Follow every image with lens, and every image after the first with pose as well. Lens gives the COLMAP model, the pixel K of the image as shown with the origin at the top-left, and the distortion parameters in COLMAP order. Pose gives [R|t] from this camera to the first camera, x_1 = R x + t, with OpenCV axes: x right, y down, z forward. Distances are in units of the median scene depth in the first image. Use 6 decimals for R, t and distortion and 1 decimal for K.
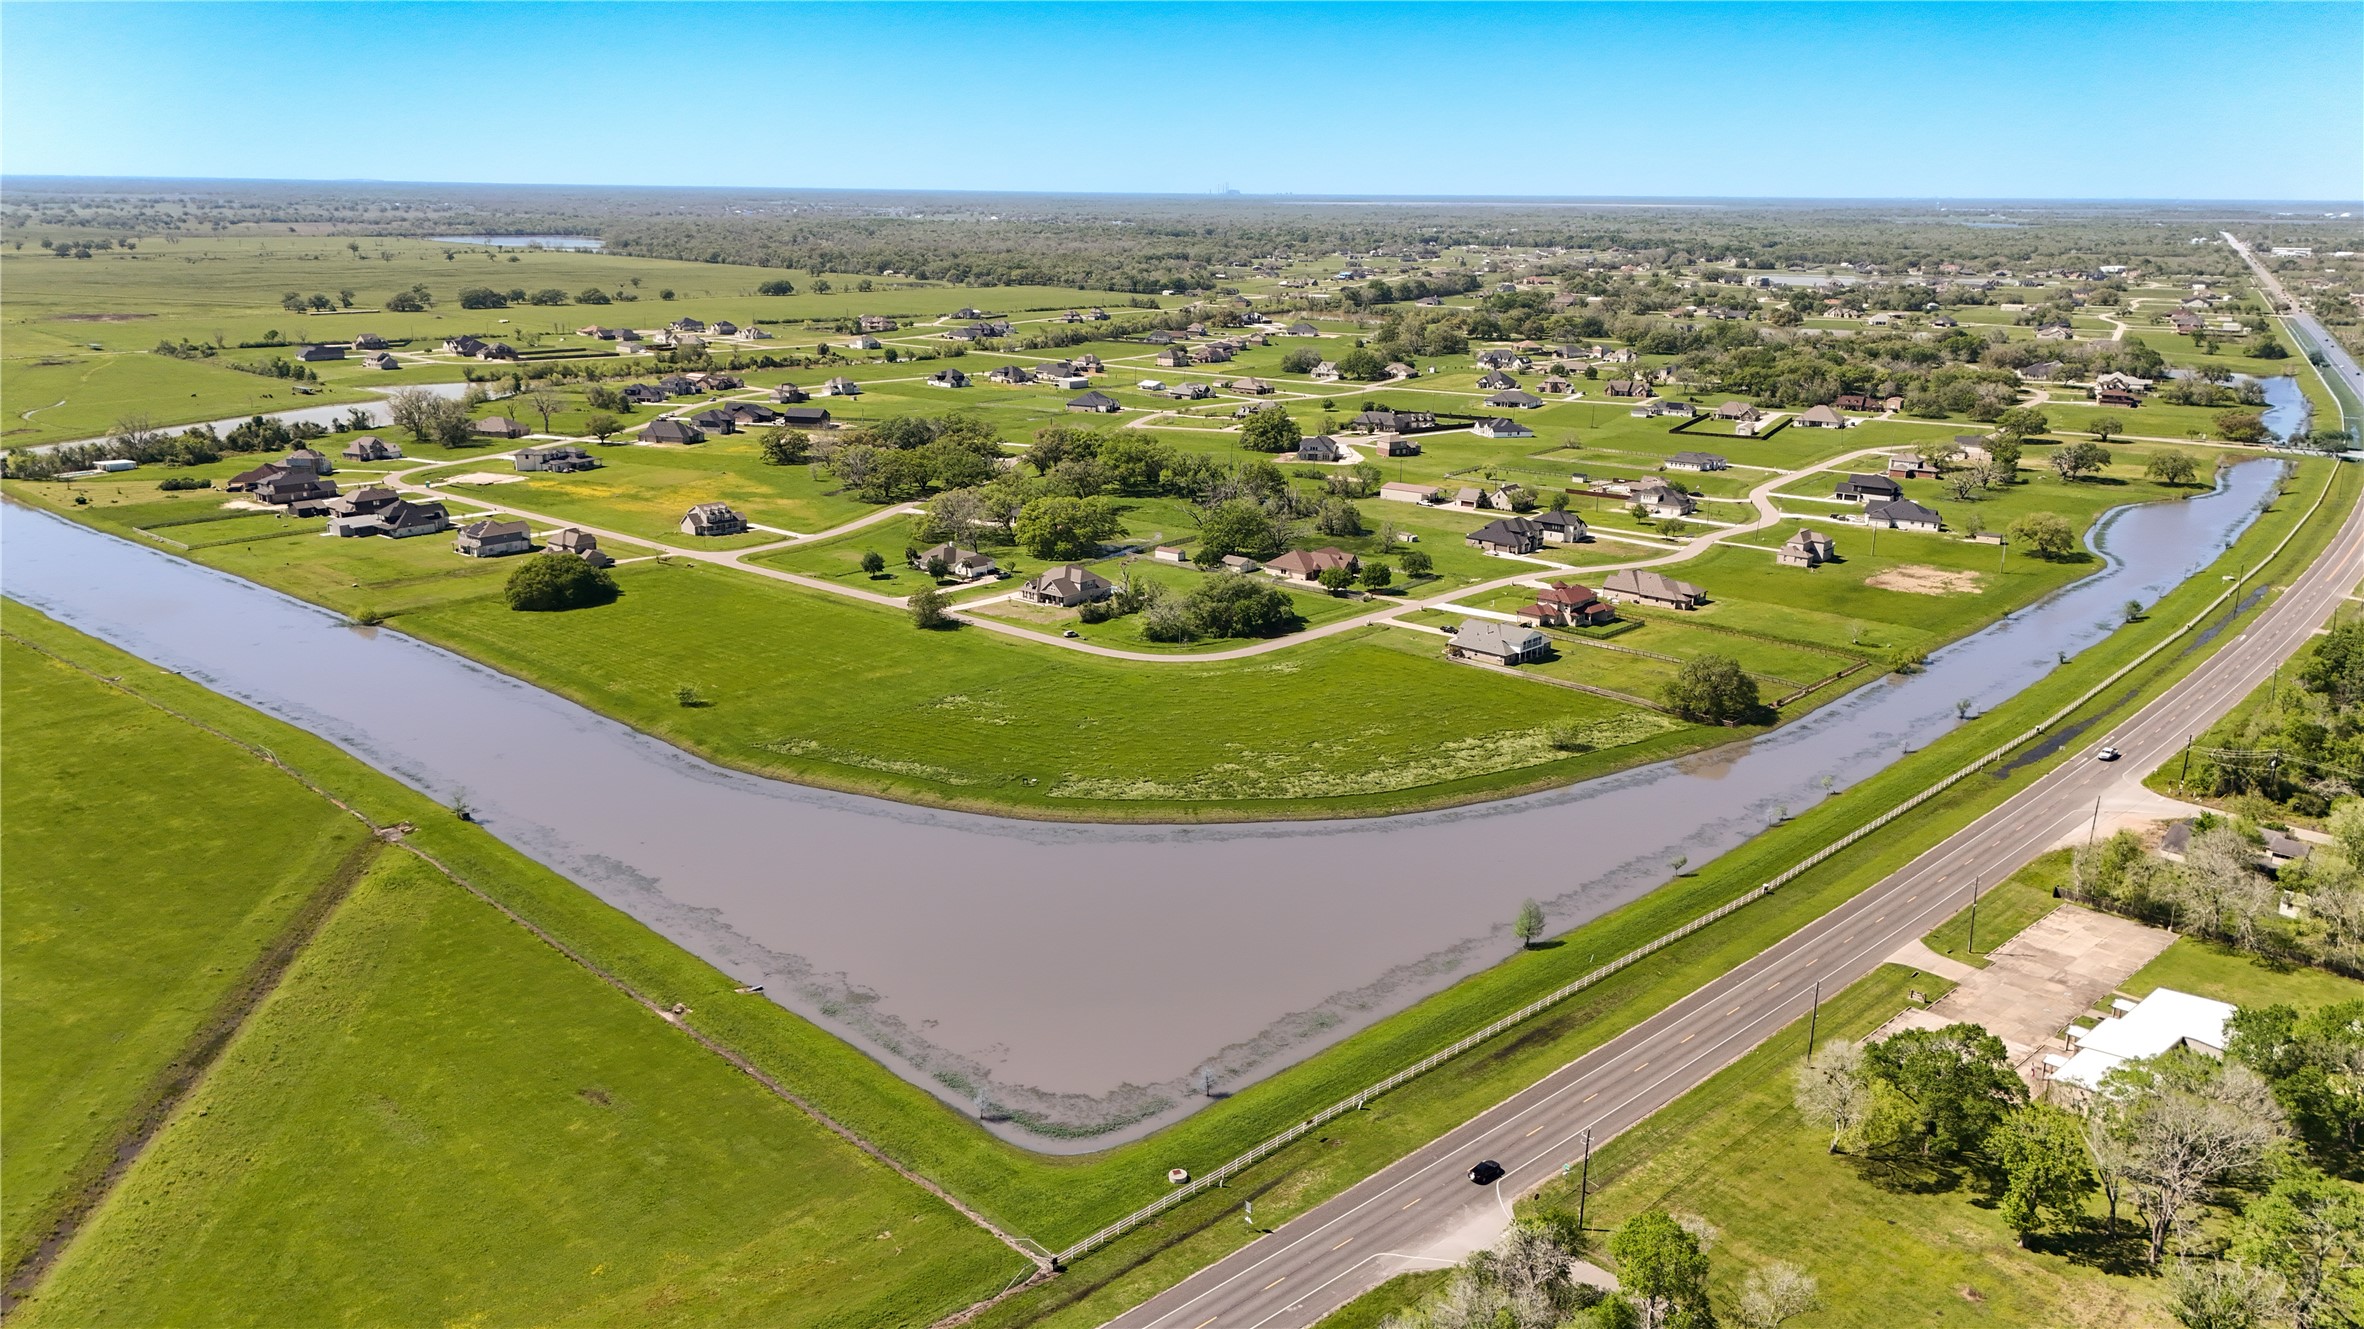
lens RADIAL K [[1729.3, 0, 1182.0], [0, 1729.3, 664.5], [0, 0, 1]] dist [0.106772, -0.158354]
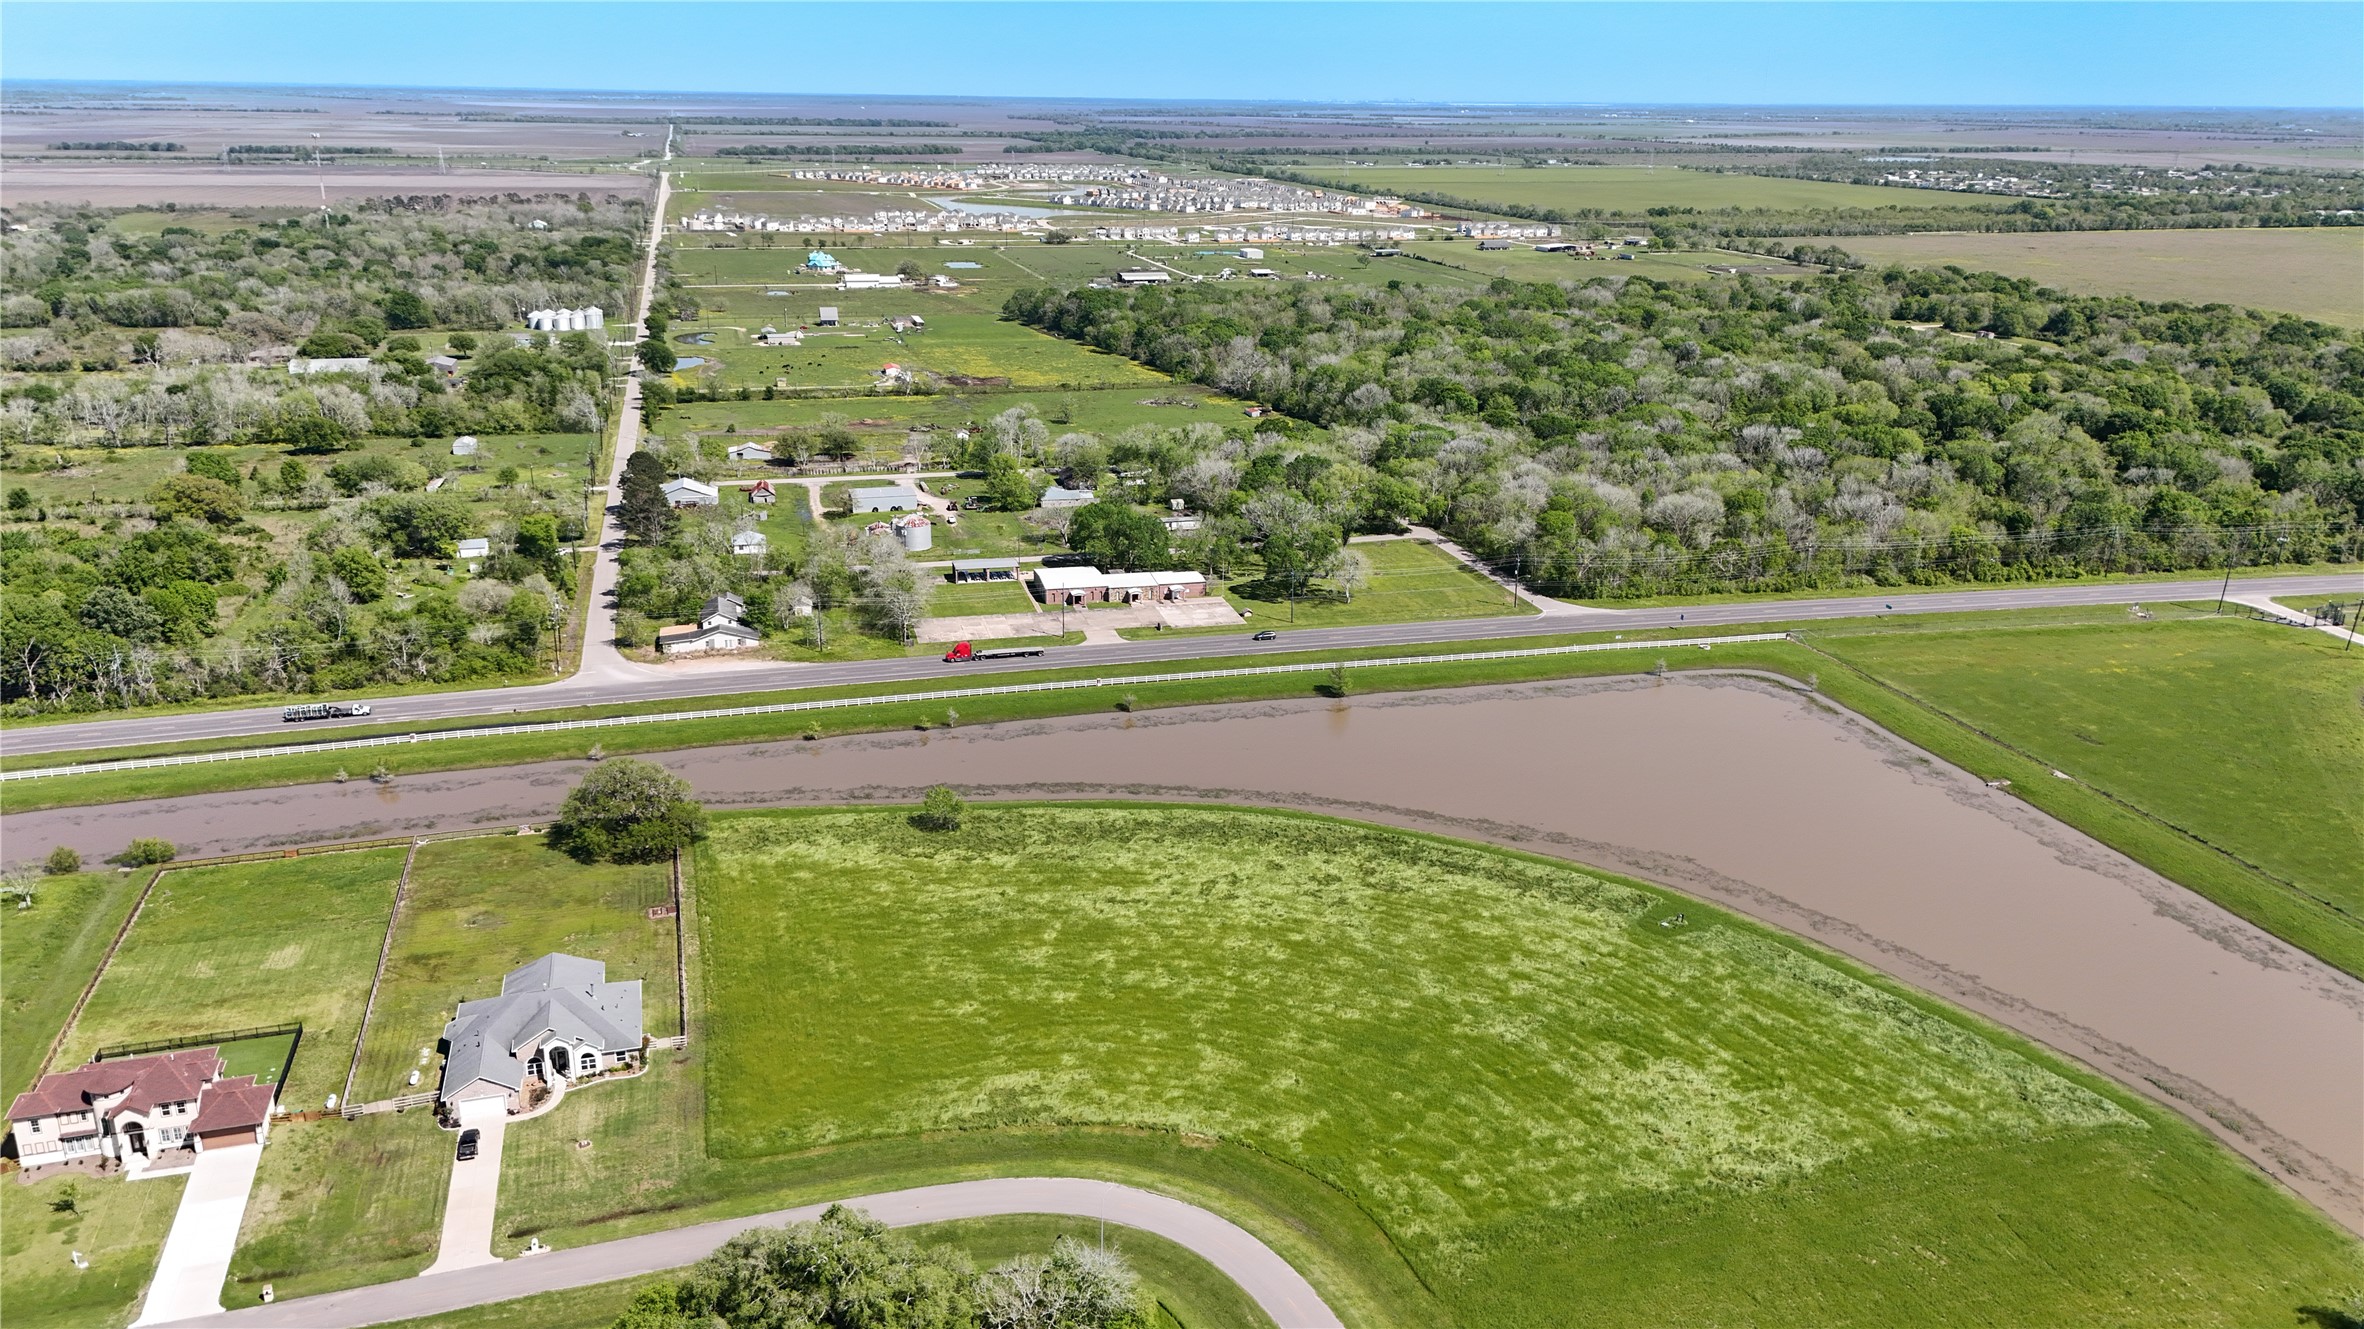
lens RADIAL K [[1730.8, 0, 1182.0], [0, 1730.8, 664.5], [0, 0, 1]] dist [0.078483, -0.073013]
pose [[-0.866546, -0.174886, 0.467454, -0.143021], [0.114057, 0.842424, 0.526604, -0.265660], [-0.485890, 0.509643, -0.710053, 0.957290]]
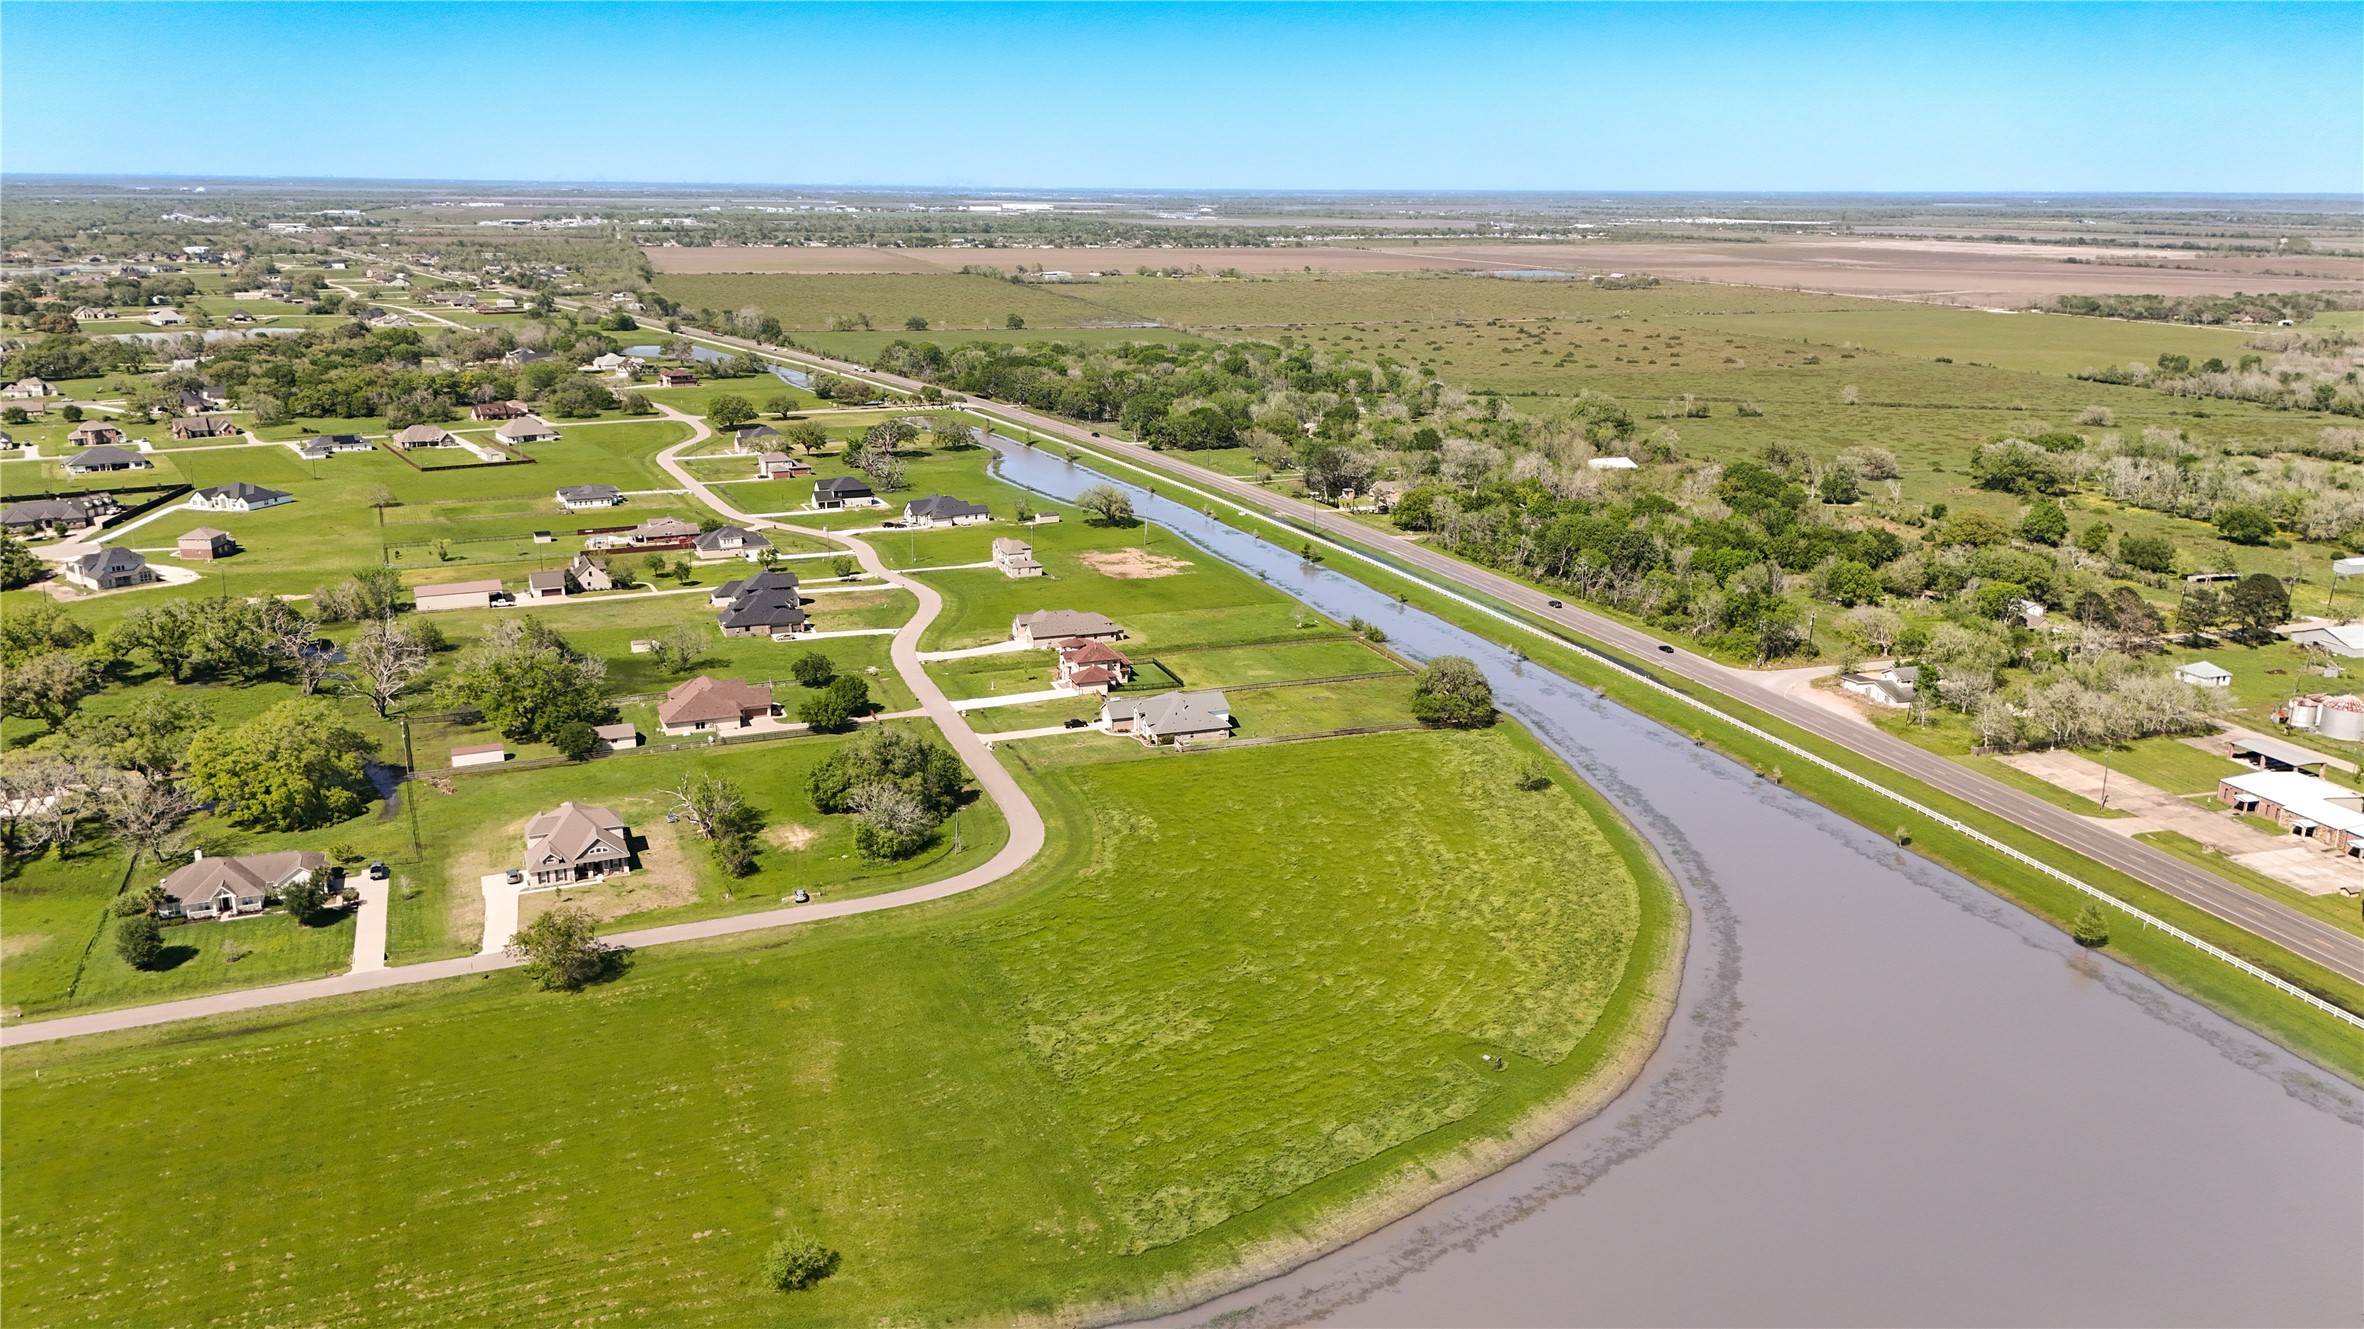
lens RADIAL K [[1730.8, 0, 1182.0], [0, 1730.8, 664.5], [0, 0, 1]] dist [0.078483, -0.073013]
pose [[0.455916, -0.245497, 0.855495, -0.422052], [0.233397, 0.960545, 0.151259, -0.130802], [-0.858875, 0.130709, 0.495226, 0.455258]]
